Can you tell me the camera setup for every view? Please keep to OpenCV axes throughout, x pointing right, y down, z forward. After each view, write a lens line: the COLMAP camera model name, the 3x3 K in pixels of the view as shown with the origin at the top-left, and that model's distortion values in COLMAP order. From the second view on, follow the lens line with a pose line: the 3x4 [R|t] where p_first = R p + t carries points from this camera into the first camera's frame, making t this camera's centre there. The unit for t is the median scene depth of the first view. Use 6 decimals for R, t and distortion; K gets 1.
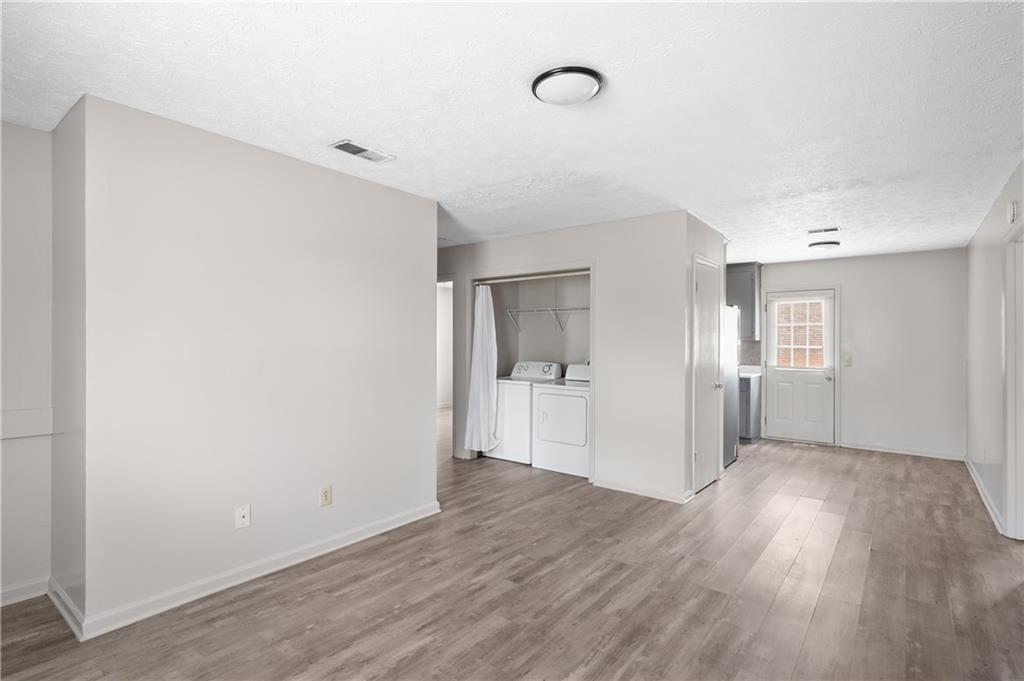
lens RADIAL K [[500.2, 0, 512.5], [0, 500.2, 341.8], [0, 0, 1]] dist [0.000047, -0.000049]
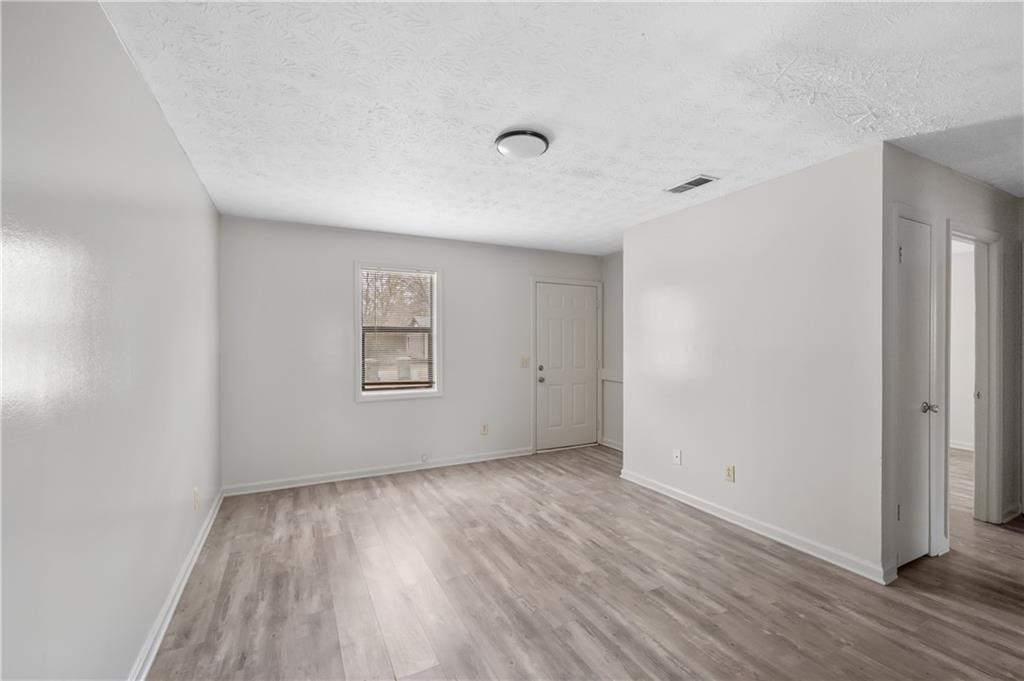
lens RADIAL K [[433.7, 0, 513.2], [0, 433.7, 342.5], [0, 0, 1]] dist [-0.001154, -0.000273]
pose [[-0.421707, -0.003151, -0.906727, 0.902366], [0.000546, 0.999993, -0.003729, 0.007227], [0.906732, -0.002068, -0.421702, 1.144969]]
